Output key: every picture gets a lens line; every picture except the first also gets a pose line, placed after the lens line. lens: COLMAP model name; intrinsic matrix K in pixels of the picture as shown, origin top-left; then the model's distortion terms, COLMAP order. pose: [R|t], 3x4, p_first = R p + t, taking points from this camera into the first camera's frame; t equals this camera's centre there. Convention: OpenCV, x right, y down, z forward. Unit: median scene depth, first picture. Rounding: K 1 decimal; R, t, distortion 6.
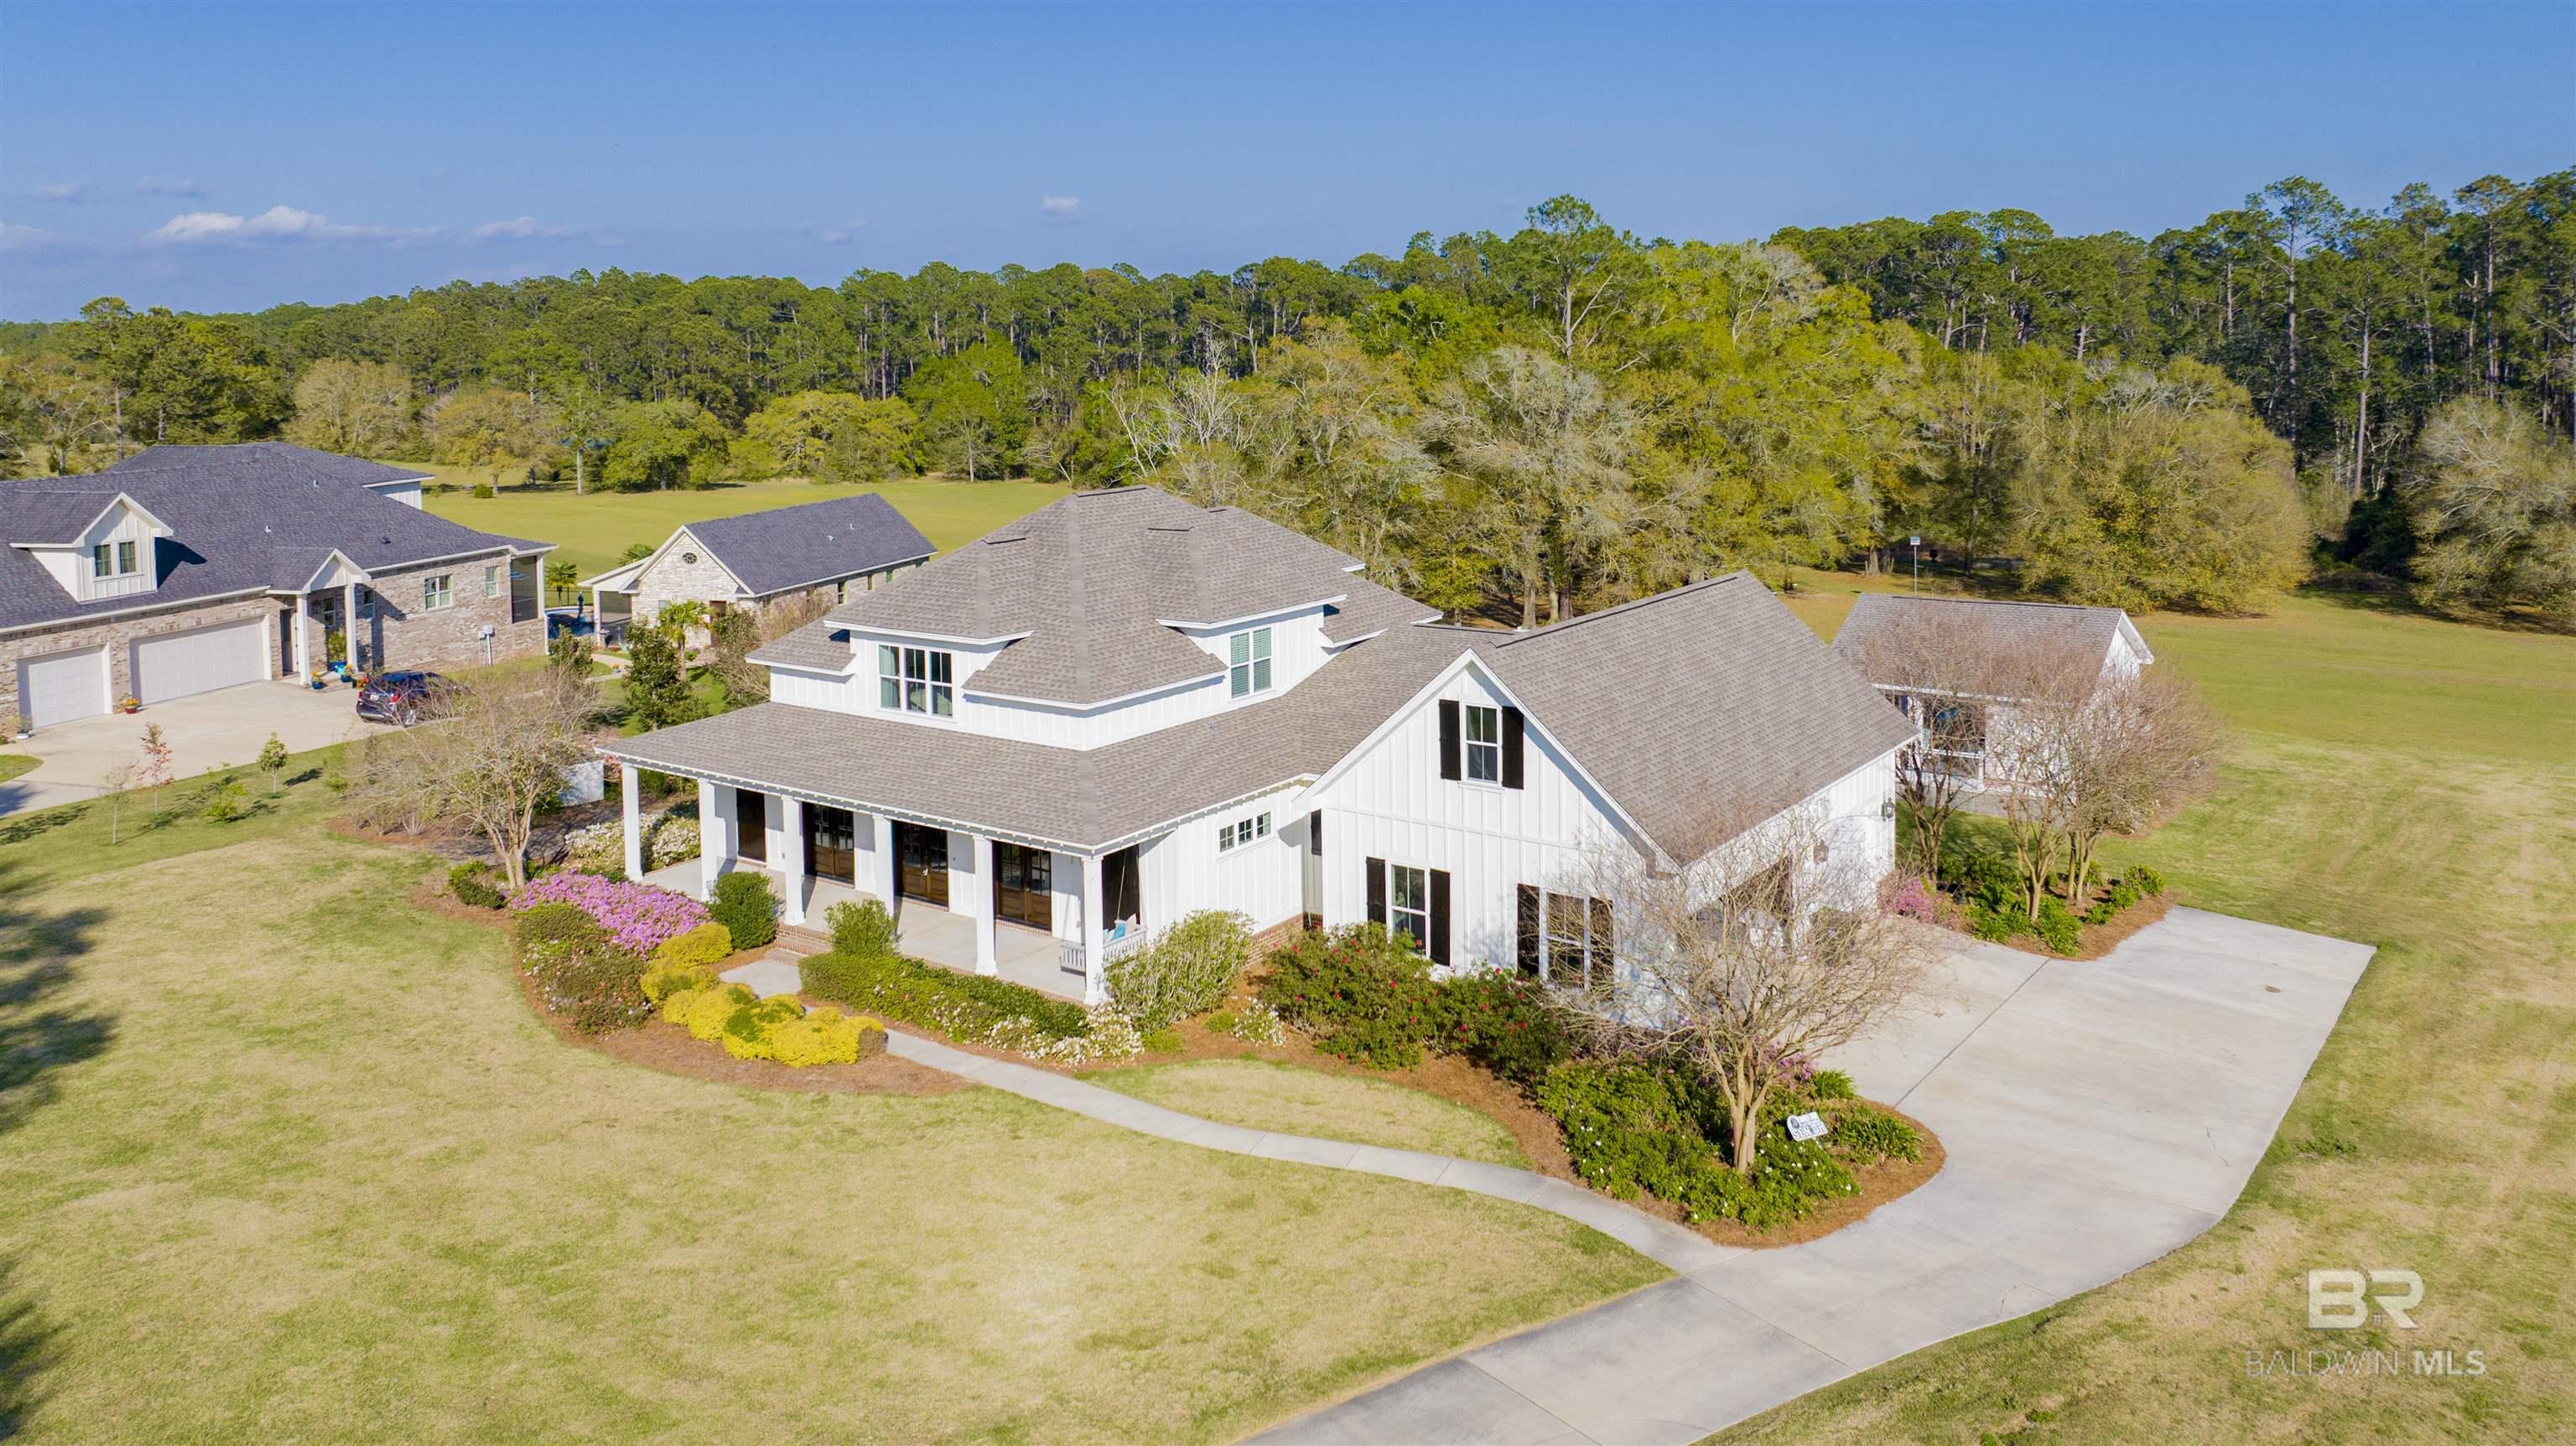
lens RADIAL K [[1881.9, 0, 1319.8], [0, 1881.9, 454.8], [0, 0, 1]] dist [-0.016667, -0.006603]
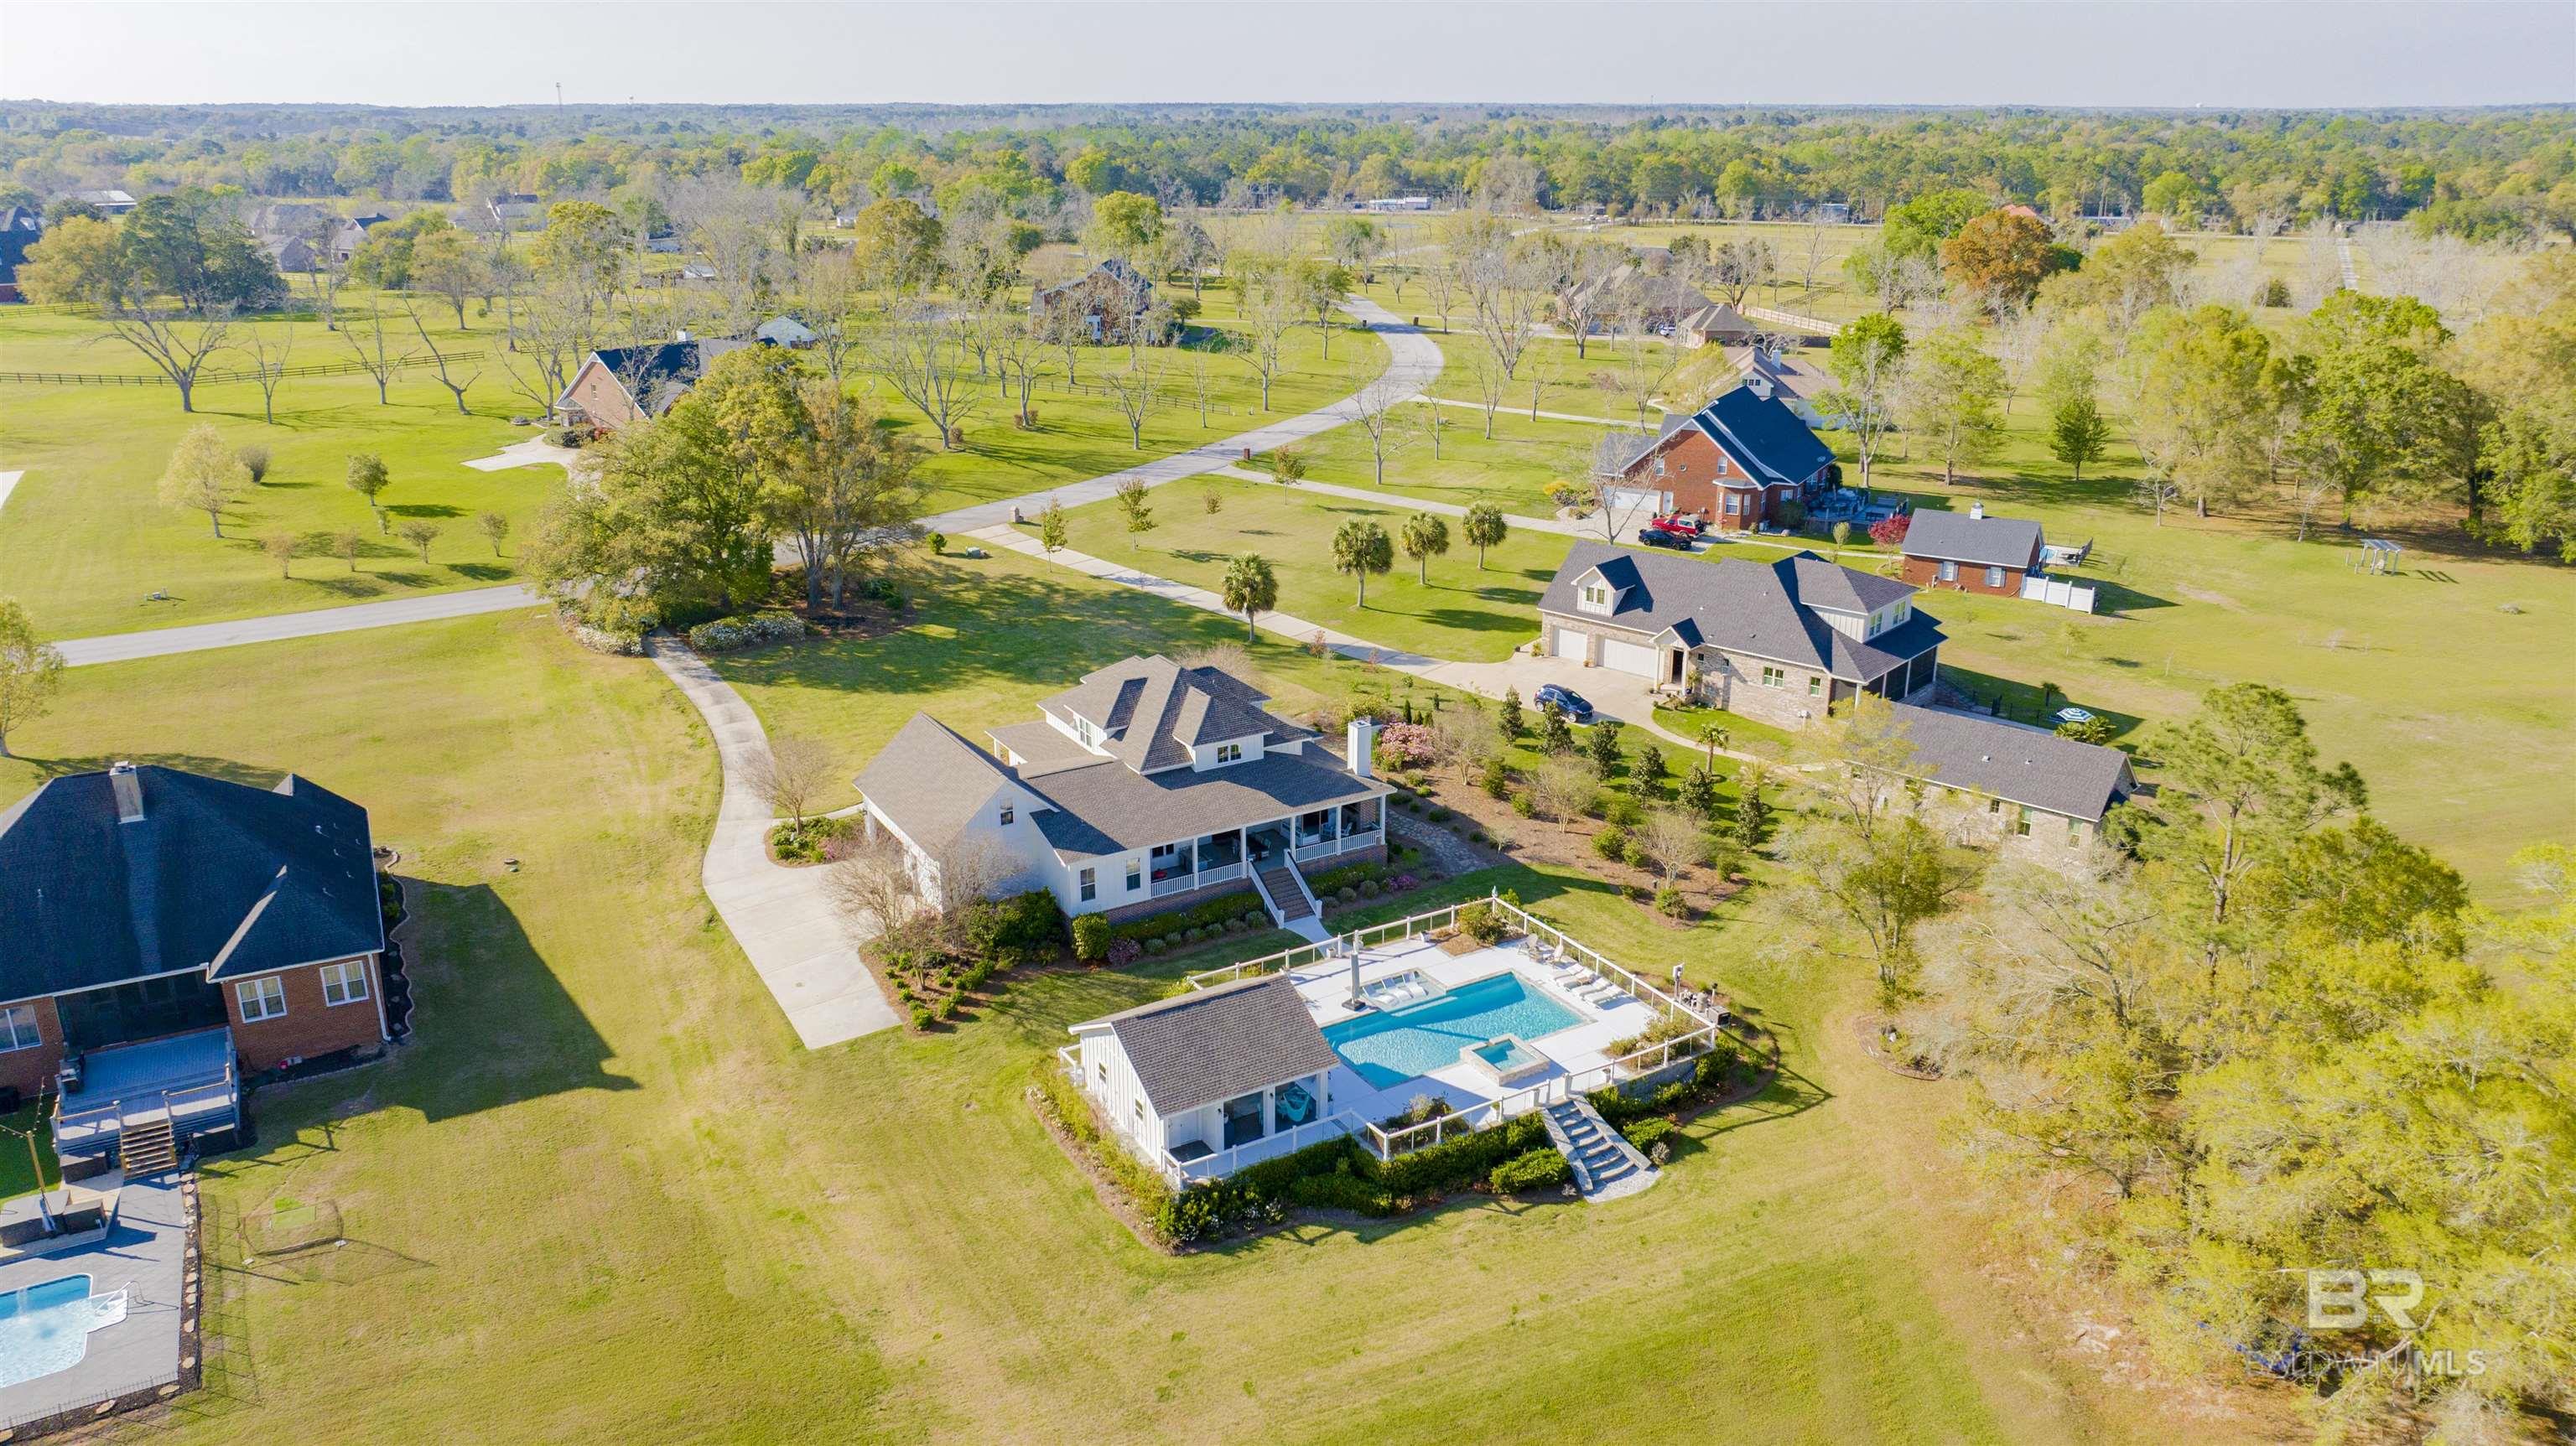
lens RADIAL K [[1814.3, 0, 1297.5], [0, 1814.3, 706.9], [0, 0, 1]] dist [-0.016664, -0.004214]
pose [[-0.385070, 0.307661, -0.870095, 2.176600], [-0.060736, 0.932305, 0.356538, -0.898426], [0.920887, 0.190138, -0.340316, 2.325030]]
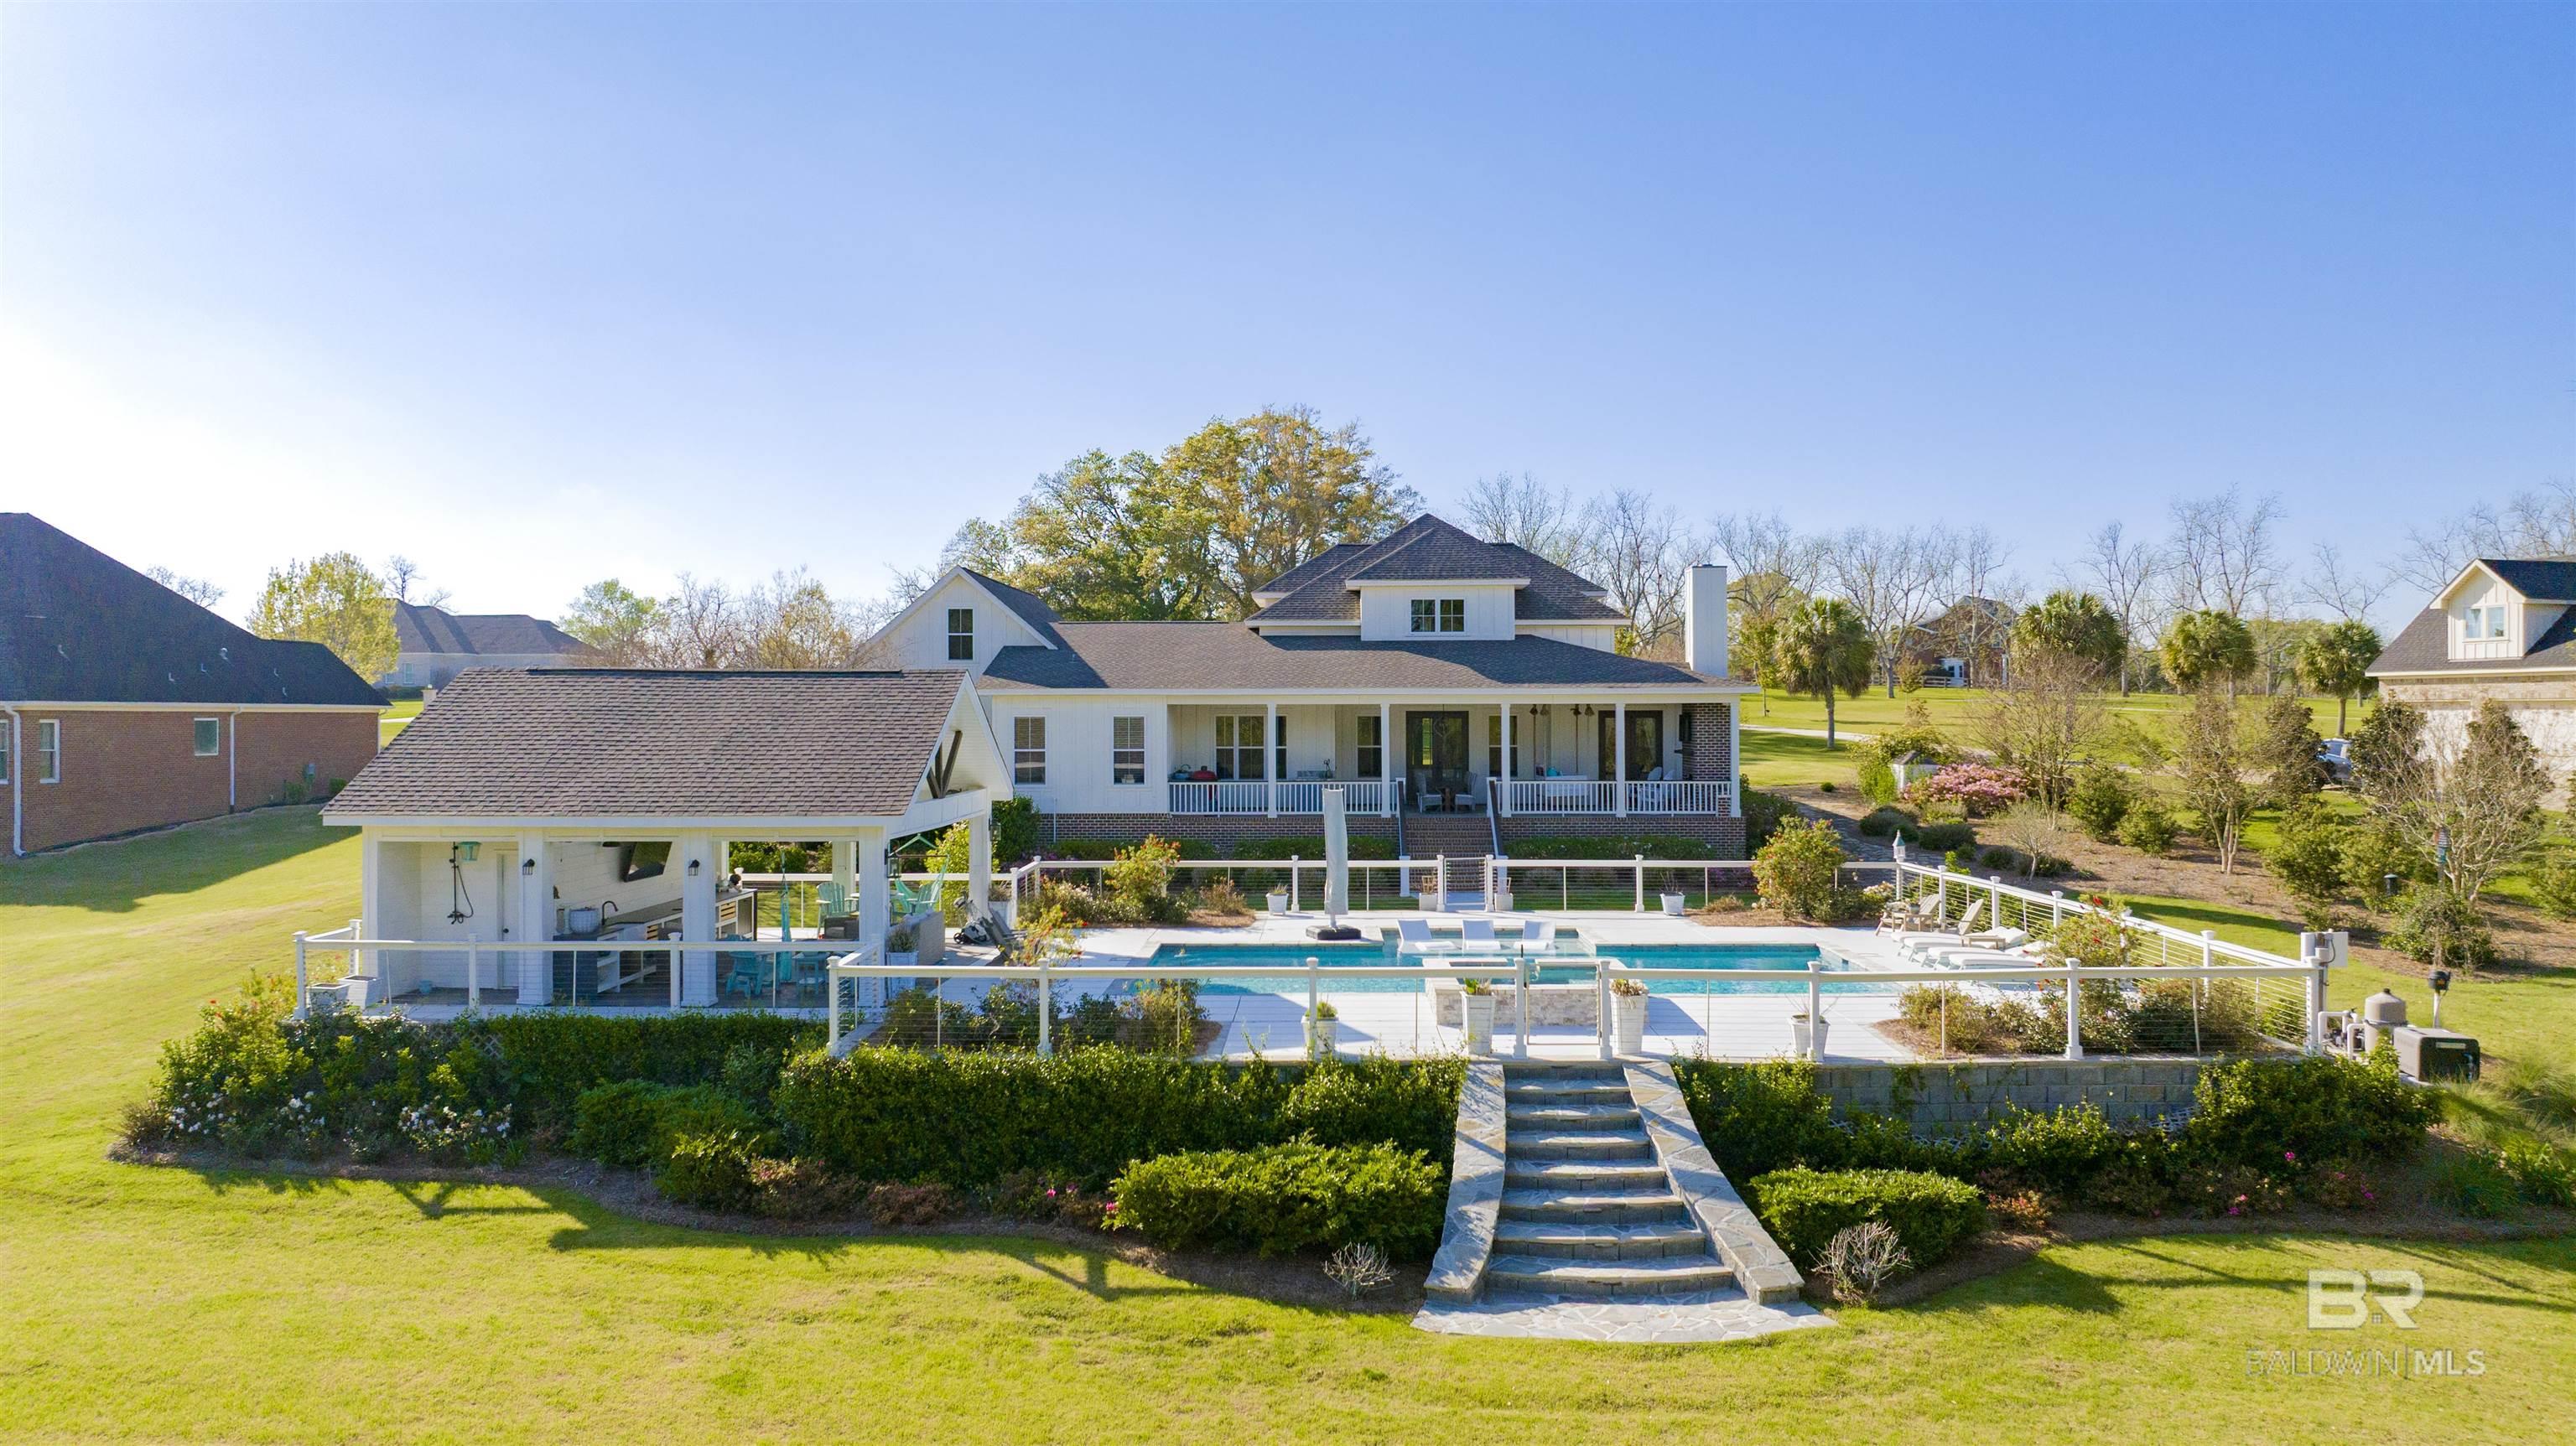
lens RADIAL K [[1826.9, 0, 1299.5], [0, 1826.9, 715.7], [0, 0, 1]] dist [-0.034611, 0.027777]
pose [[-0.821129, 0.018809, -0.570433, 0.817047], [-0.023947, 0.997441, 0.067361, 0.083141], [0.570240, 0.068972, -0.818578, 2.400858]]
